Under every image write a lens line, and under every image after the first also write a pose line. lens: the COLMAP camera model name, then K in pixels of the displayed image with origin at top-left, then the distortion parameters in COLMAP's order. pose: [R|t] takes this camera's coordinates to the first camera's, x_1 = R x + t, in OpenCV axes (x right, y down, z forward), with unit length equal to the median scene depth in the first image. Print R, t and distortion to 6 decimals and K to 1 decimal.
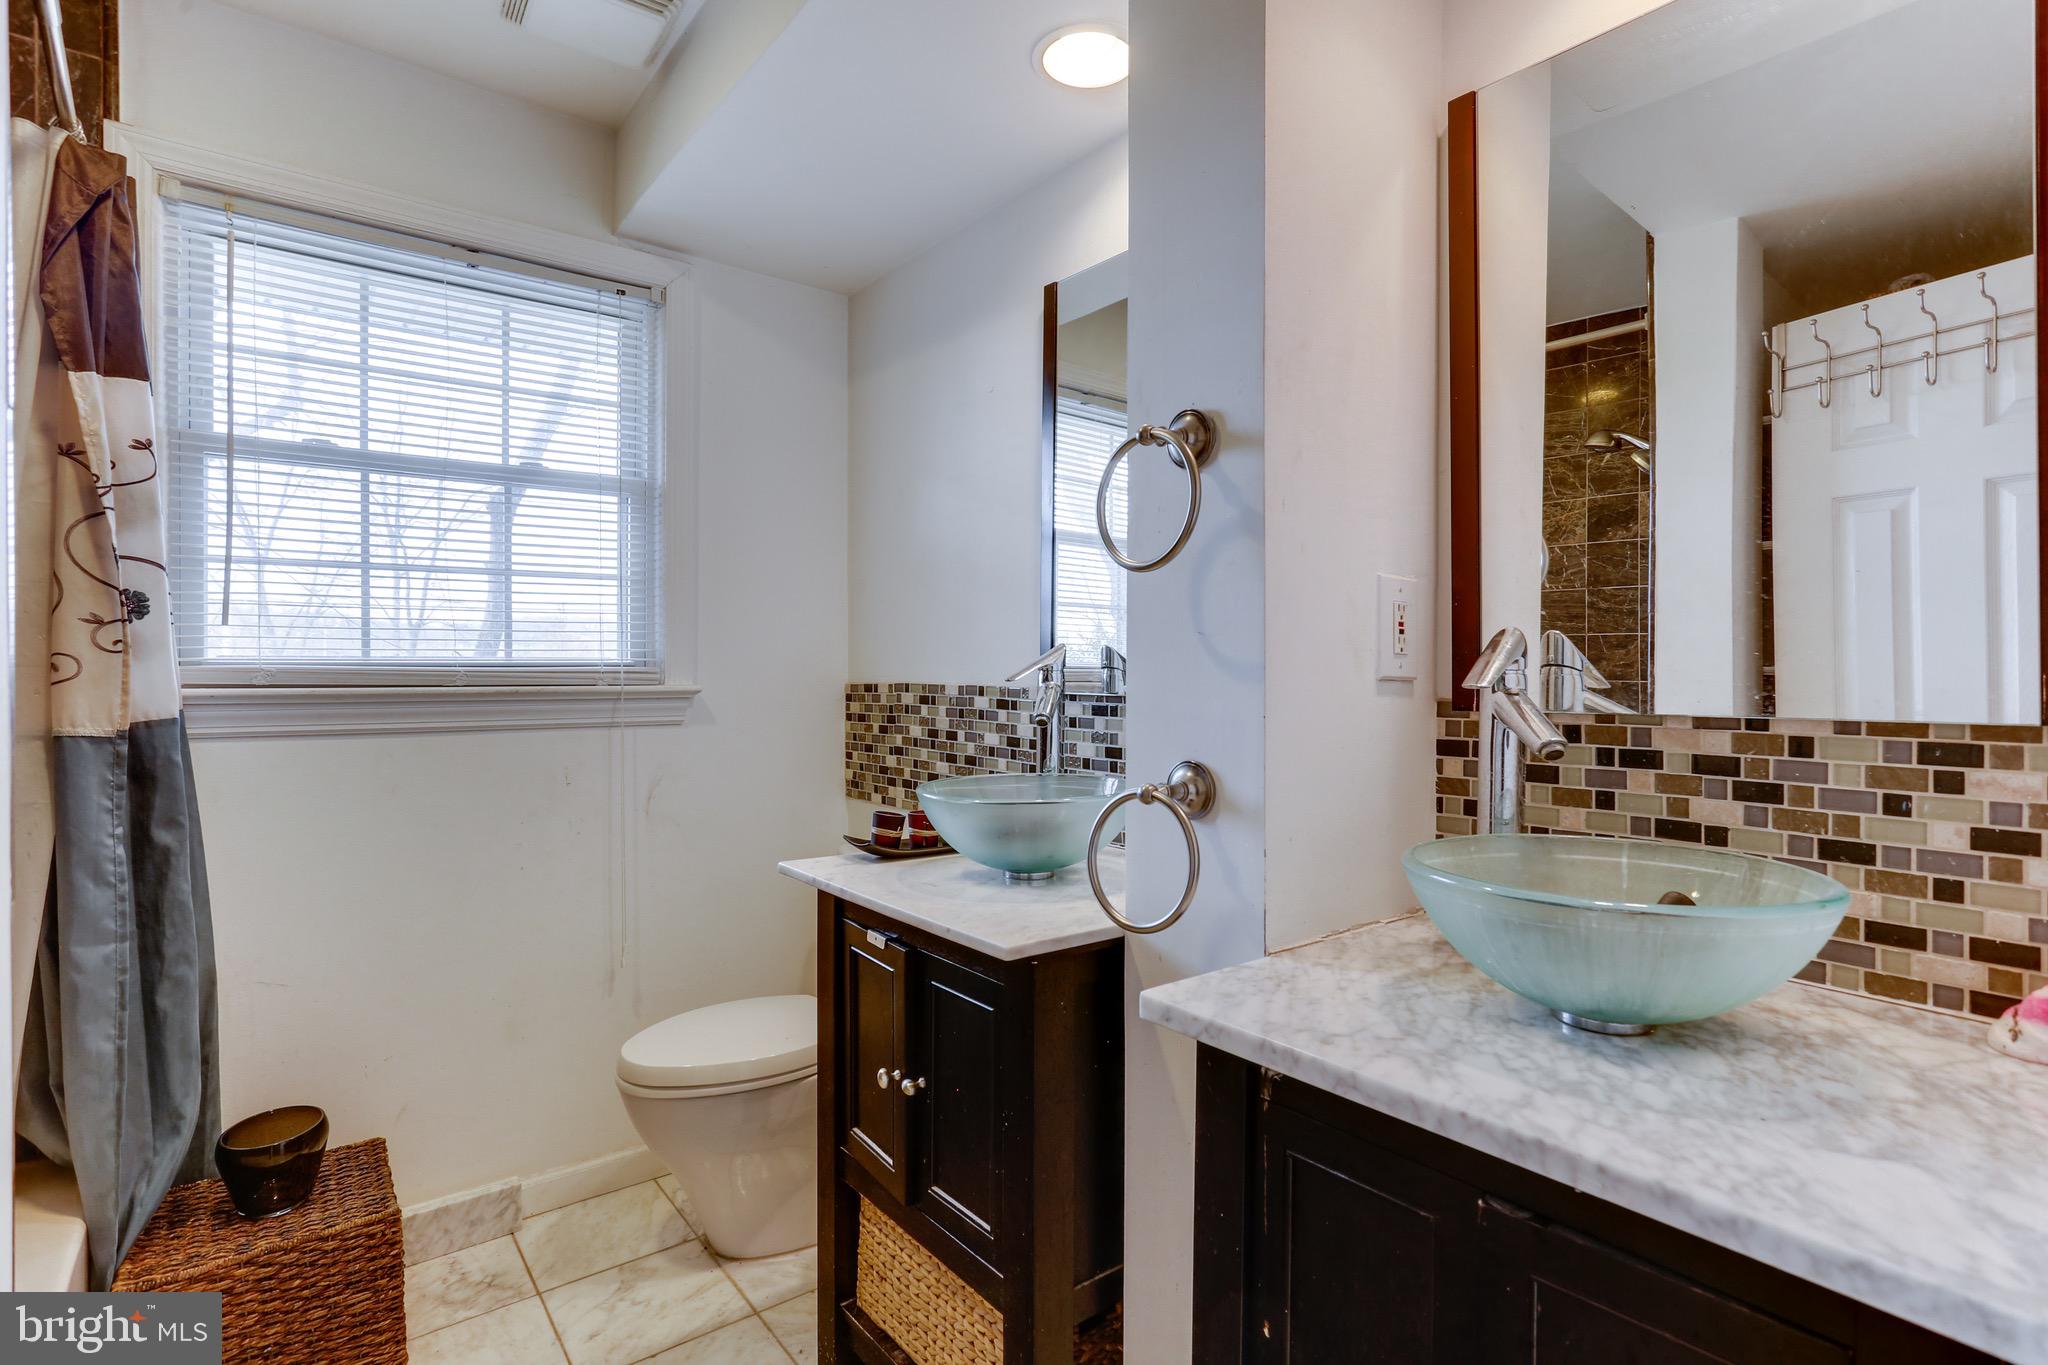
lens RADIAL K [[1031.4, 0, 1059.9], [0, 1031.4, 669.2], [0, 0, 1]] dist [-0.050137, 0.028878]
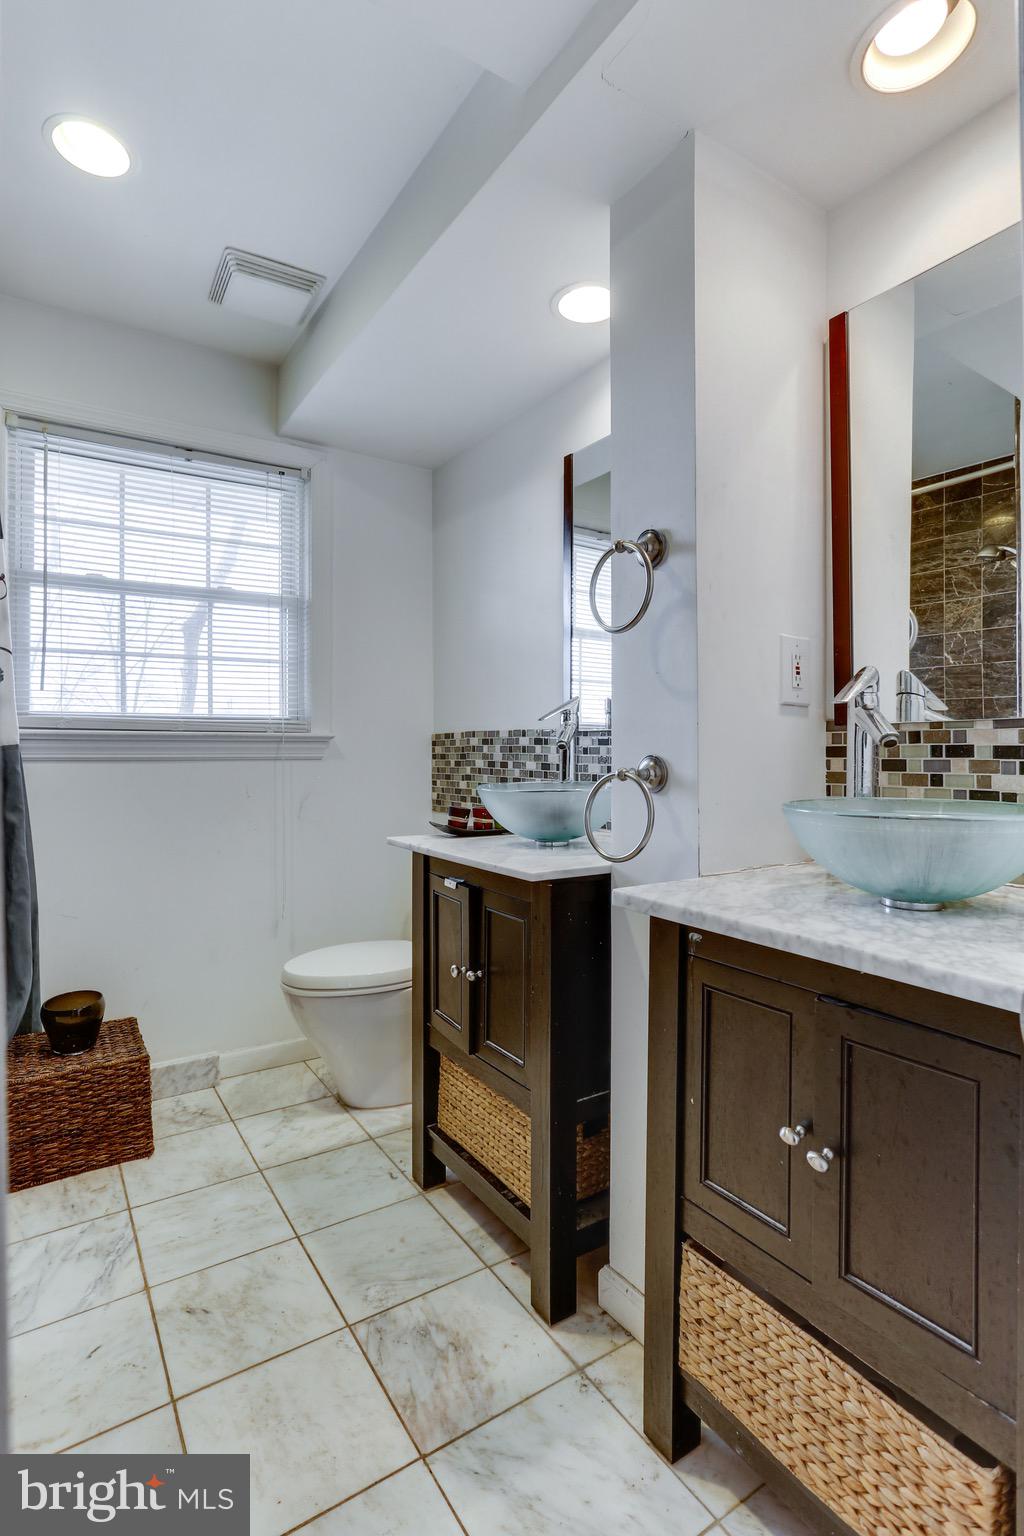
lens RADIAL K [[783.3, 0, 516.4], [0, 783.3, 709.1], [0, 0, 1]] dist [-0.049292, 0.035277]
pose [[0.994896, -0.013847, -0.099948, 0.030903], [0.008988, 0.998763, -0.048900, 0.053097], [0.100501, 0.047752, 0.993790, -0.125766]]
